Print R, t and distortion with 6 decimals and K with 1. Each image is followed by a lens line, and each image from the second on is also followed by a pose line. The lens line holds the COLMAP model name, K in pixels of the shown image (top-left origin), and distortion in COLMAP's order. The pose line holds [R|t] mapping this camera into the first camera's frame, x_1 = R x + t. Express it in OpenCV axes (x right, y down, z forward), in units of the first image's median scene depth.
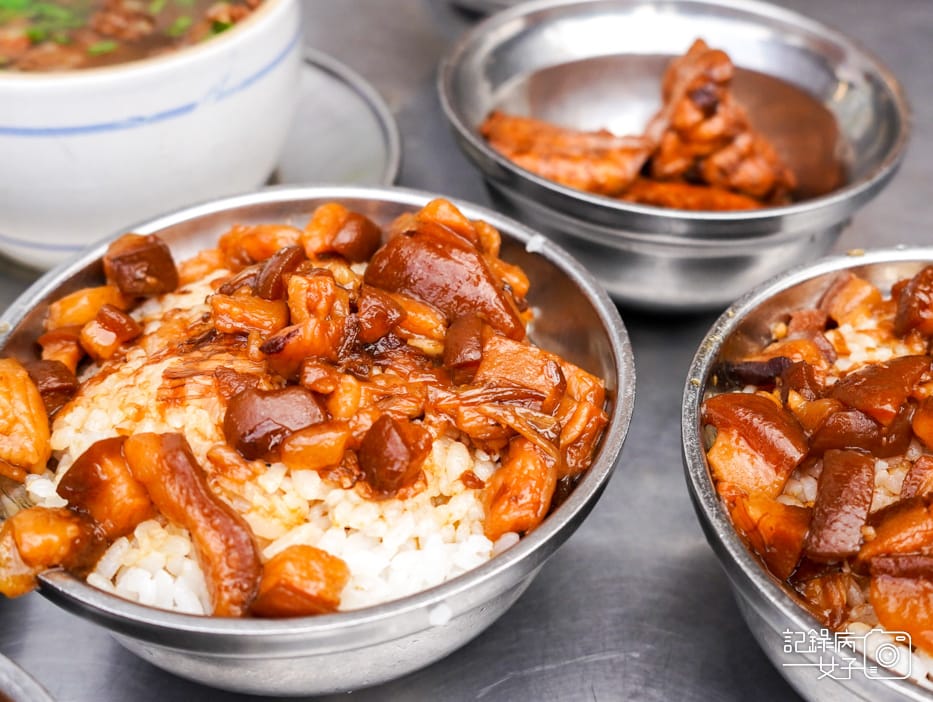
lens RADIAL K [[1188.1, 0, 590.7], [0, 1188.1, 350.8], [0, 0, 1]] dist [0.001654, 0.020959]
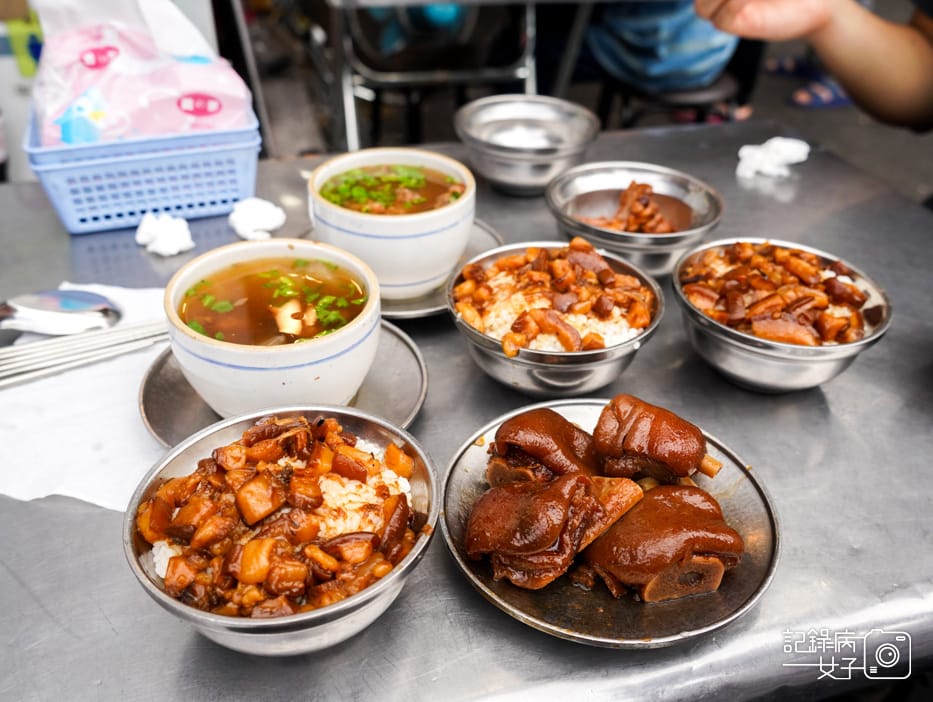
lens RADIAL K [[828.7, 0, 469.8], [0, 828.7, 356.2], [0, 0, 1]] dist [-0.002110, 0.007213]
pose [[0.981320, -0.132209, 0.139757, -0.829777], [0.143839, 0.986629, -0.076637, 0.327378], [-0.127756, 0.095308, 0.987216, -1.127298]]
